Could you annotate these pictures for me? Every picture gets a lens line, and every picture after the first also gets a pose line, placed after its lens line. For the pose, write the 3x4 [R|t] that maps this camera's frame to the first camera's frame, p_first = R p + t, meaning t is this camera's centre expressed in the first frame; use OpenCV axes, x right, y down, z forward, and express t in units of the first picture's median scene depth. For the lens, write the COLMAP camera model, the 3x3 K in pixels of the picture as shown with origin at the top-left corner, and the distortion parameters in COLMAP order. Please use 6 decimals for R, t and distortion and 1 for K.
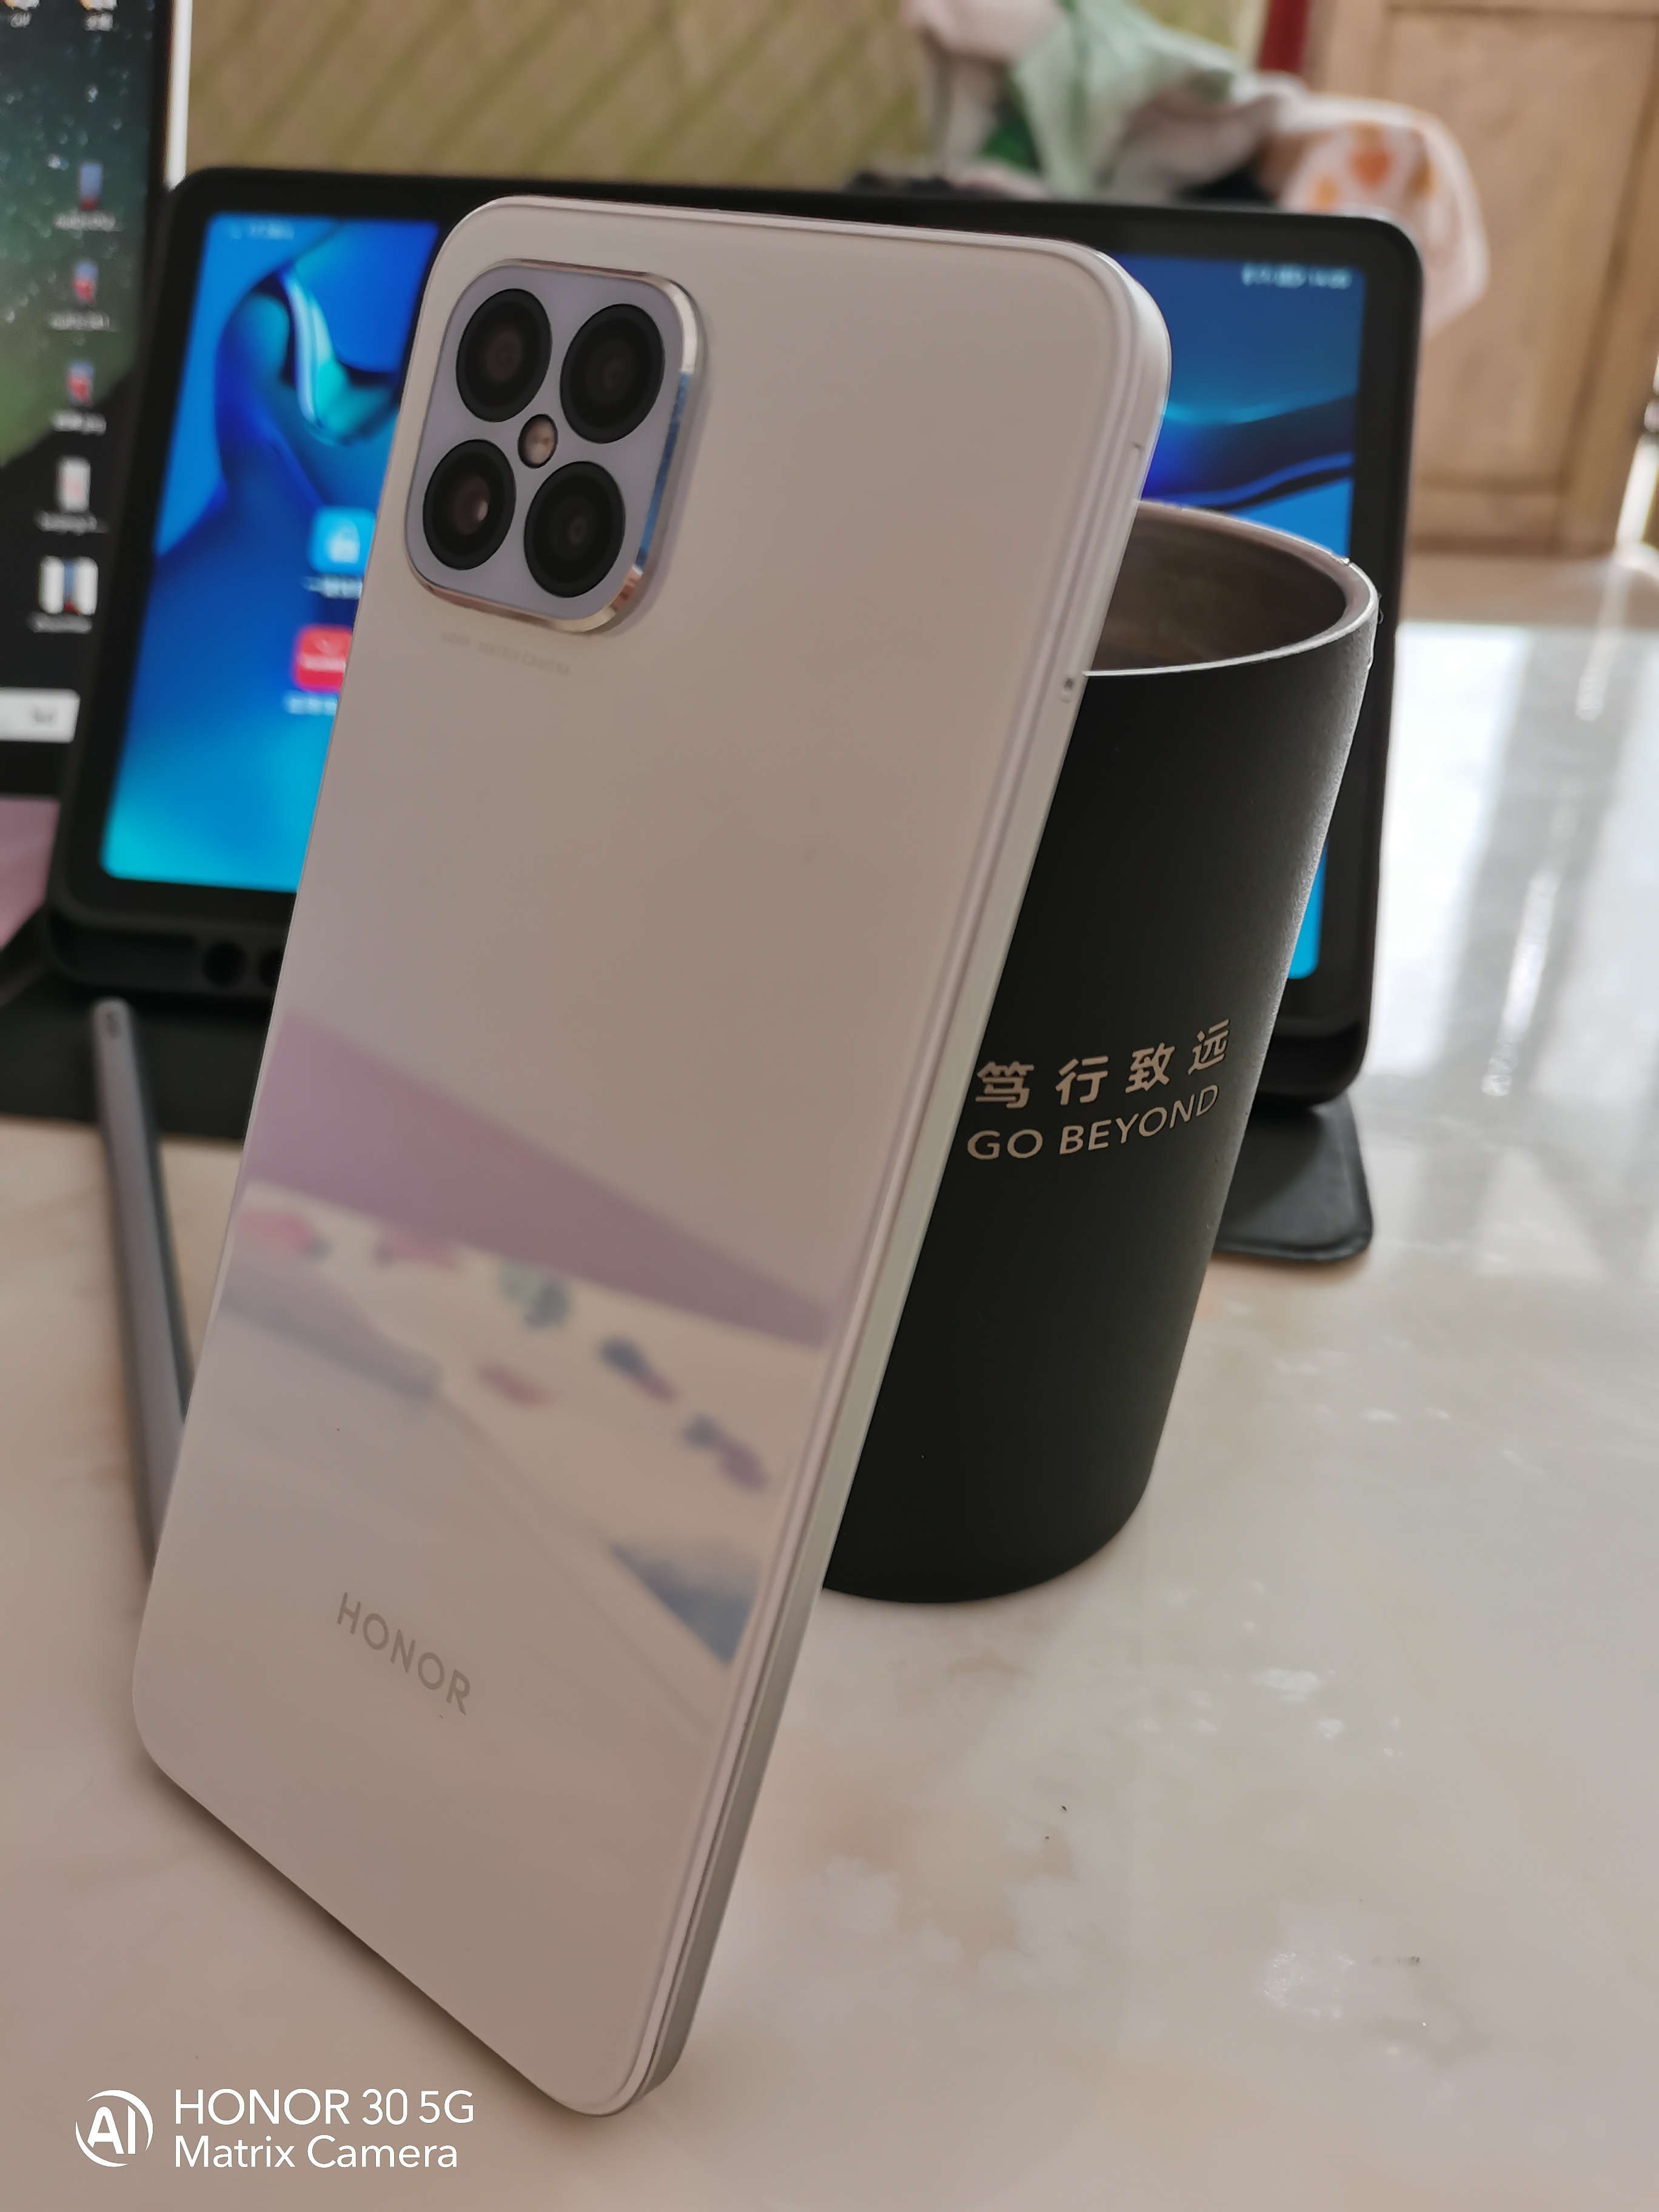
lens RADIAL K [[1721.1, 0, 830.9], [0, 1721.1, 1094.4], [0, 0, 1]] dist [0.023445, -0.050278]
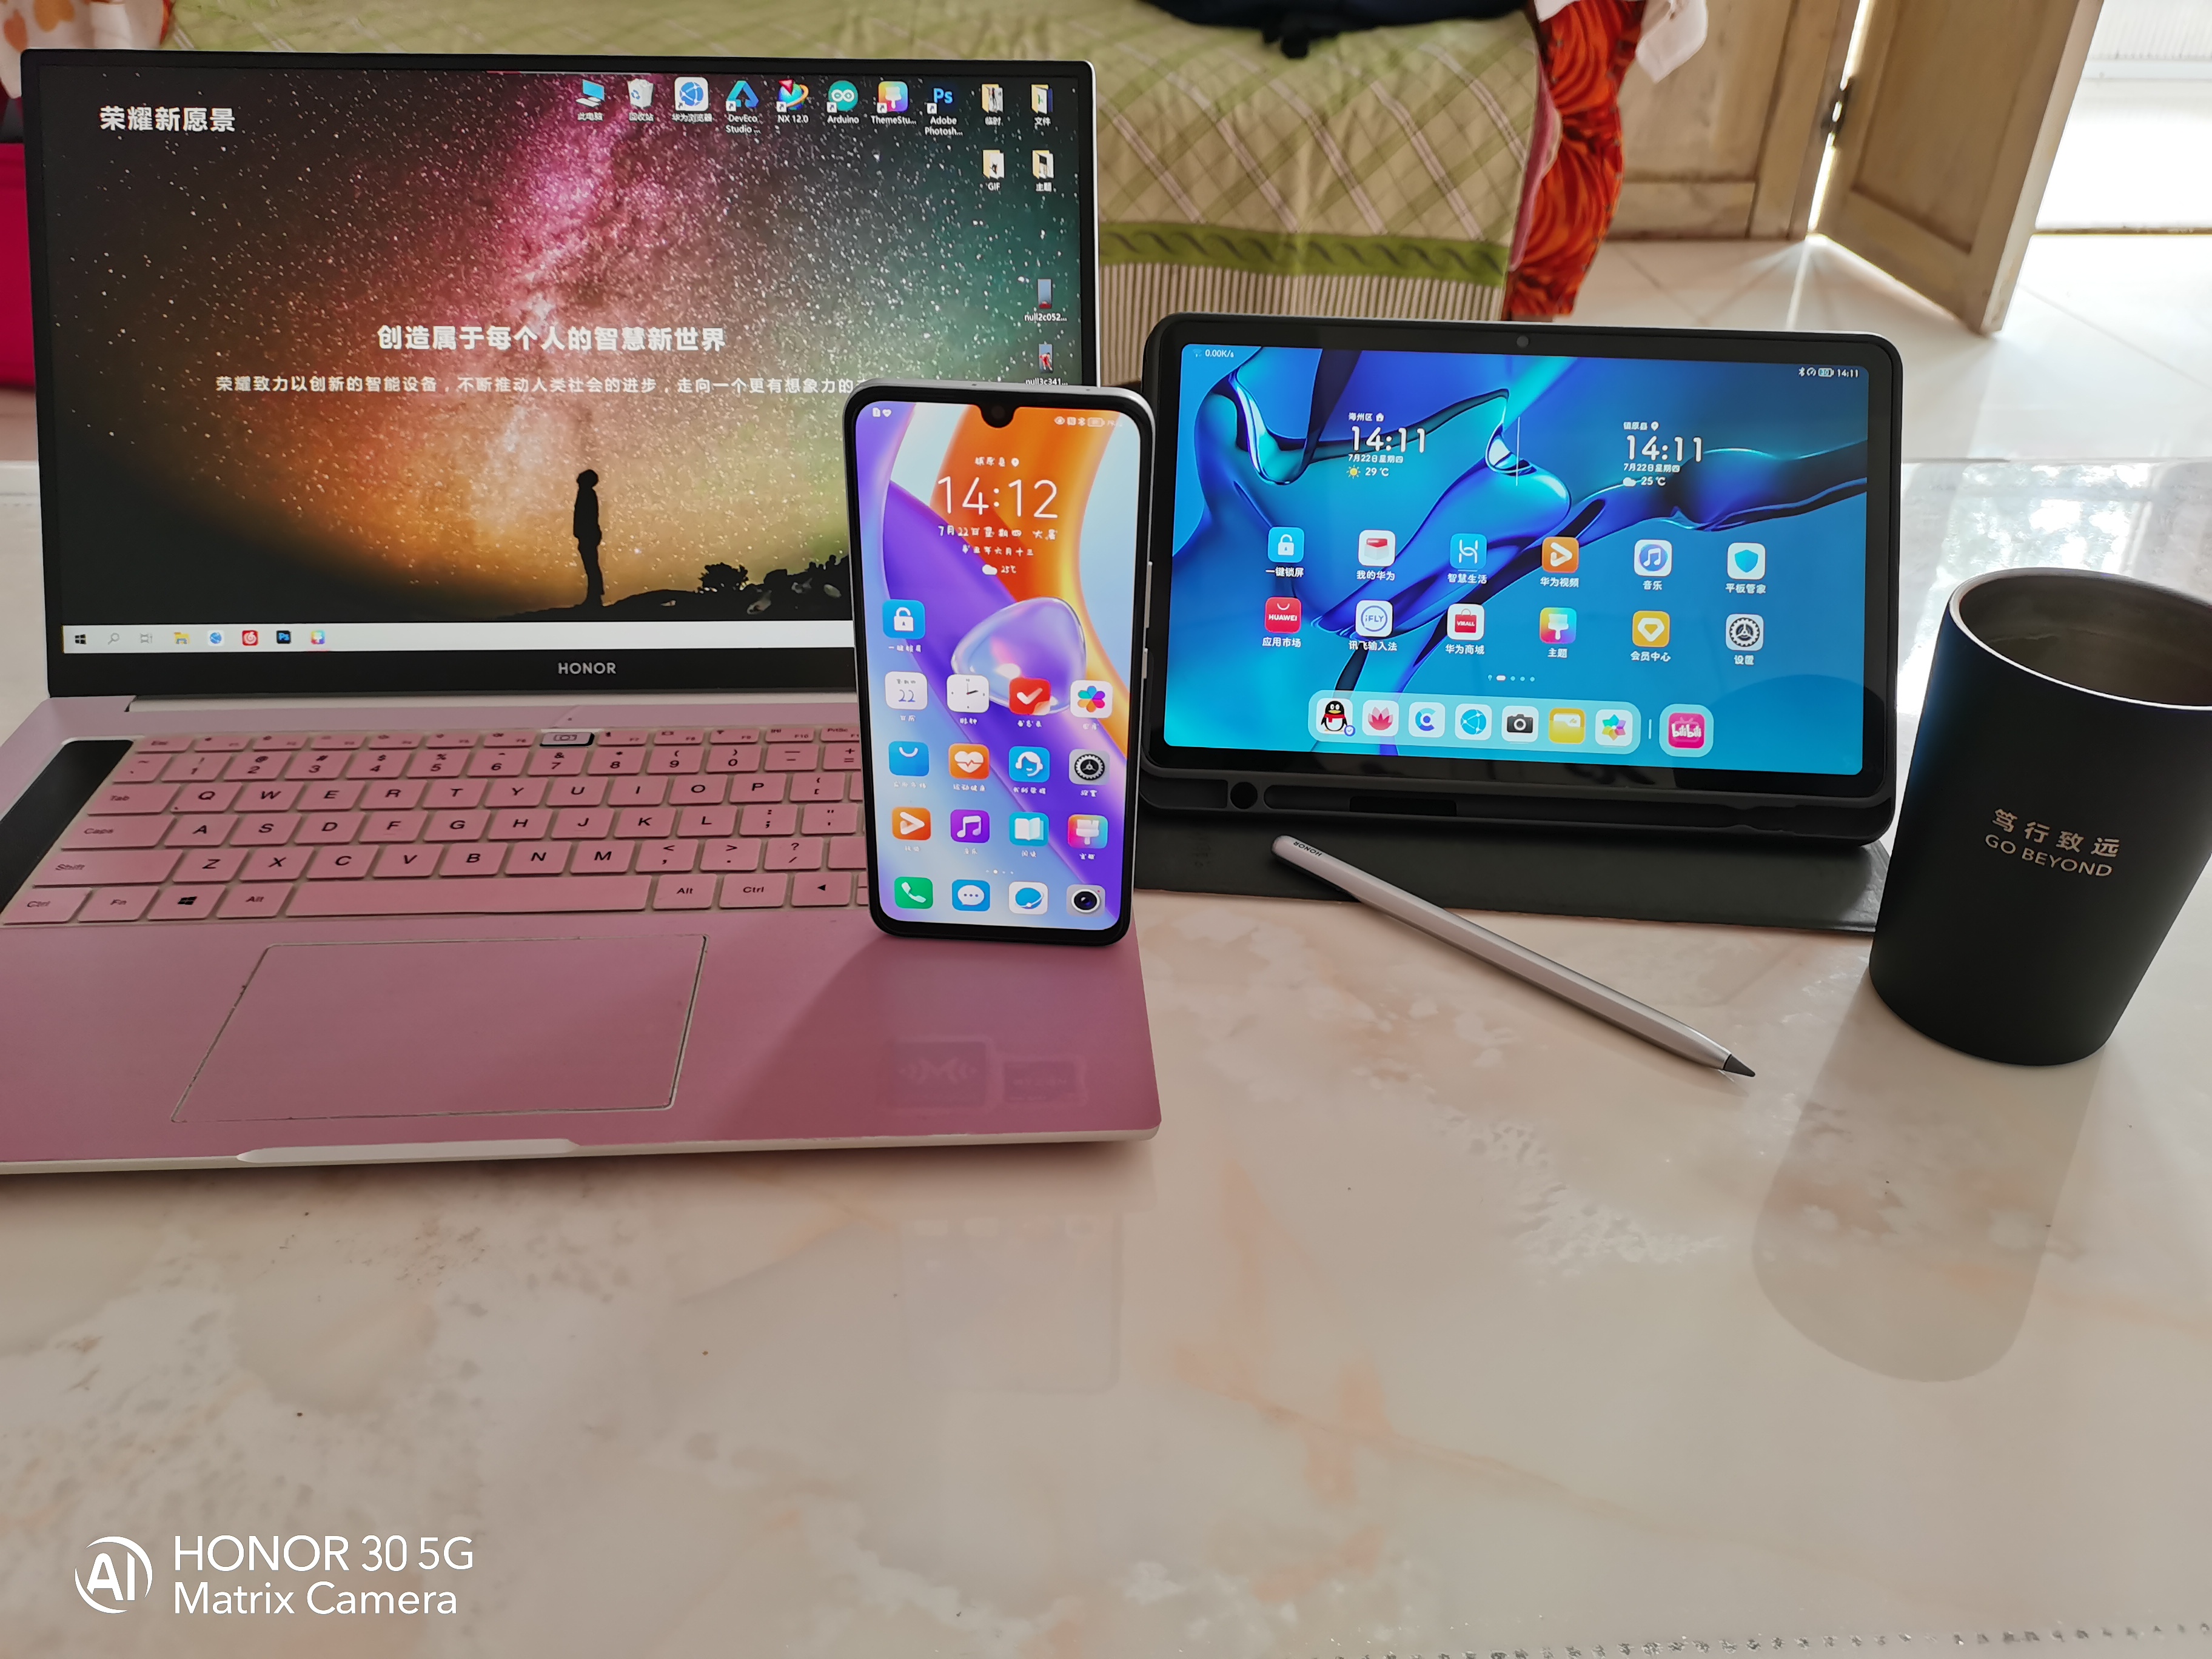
lens RADIAL K [[1721.1, 0, 1088.1], [0, 1721.1, 820.3], [0, 0, 1]] dist [0.023445, -0.050278]
pose [[0.997619, -0.048971, 0.048565, -0.553181], [0.046859, 0.997945, 0.043707, -0.125604], [-0.050605, -0.041327, 0.997863, -0.683648]]
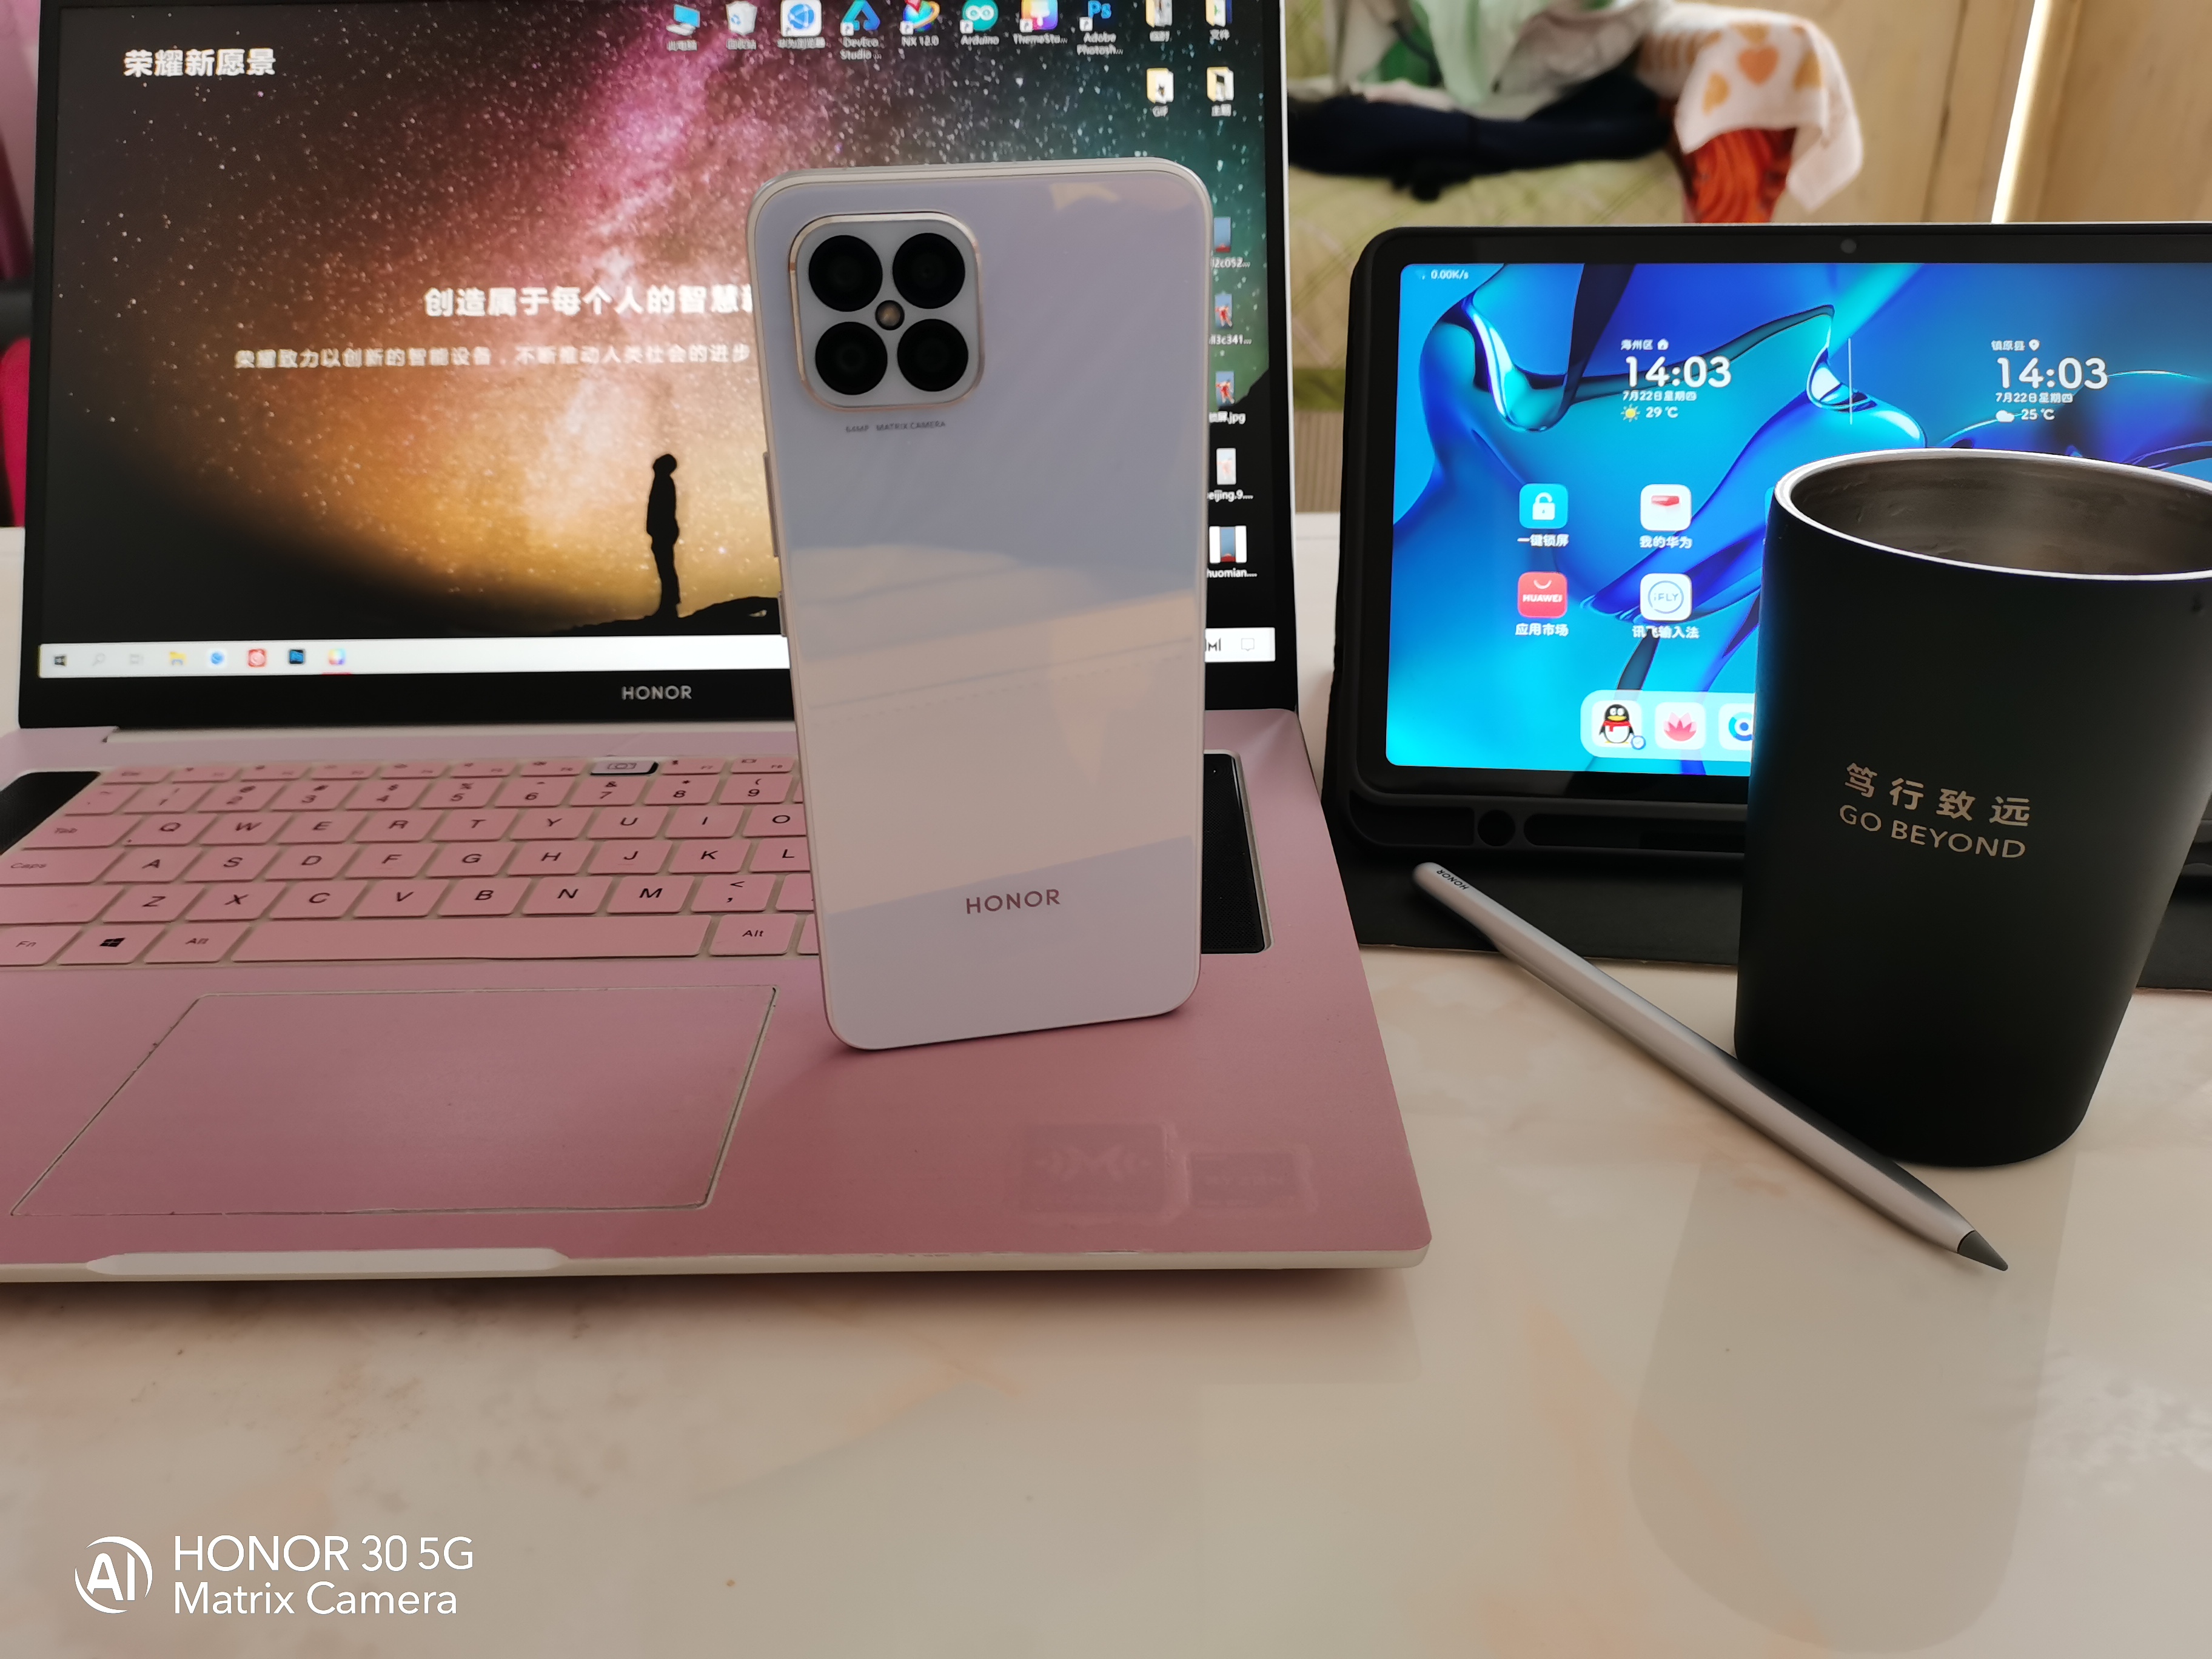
lens RADIAL K [[1721.1, 0, 1087.8], [0, 1721.1, 826.7], [0, 0, 1]] dist [0.023445, -0.050278]
pose [[0.998663, -0.045802, -0.023956, -0.586104], [0.043840, 0.996079, -0.076835, 0.009354], [0.027382, 0.075682, 0.996756, -0.290493]]
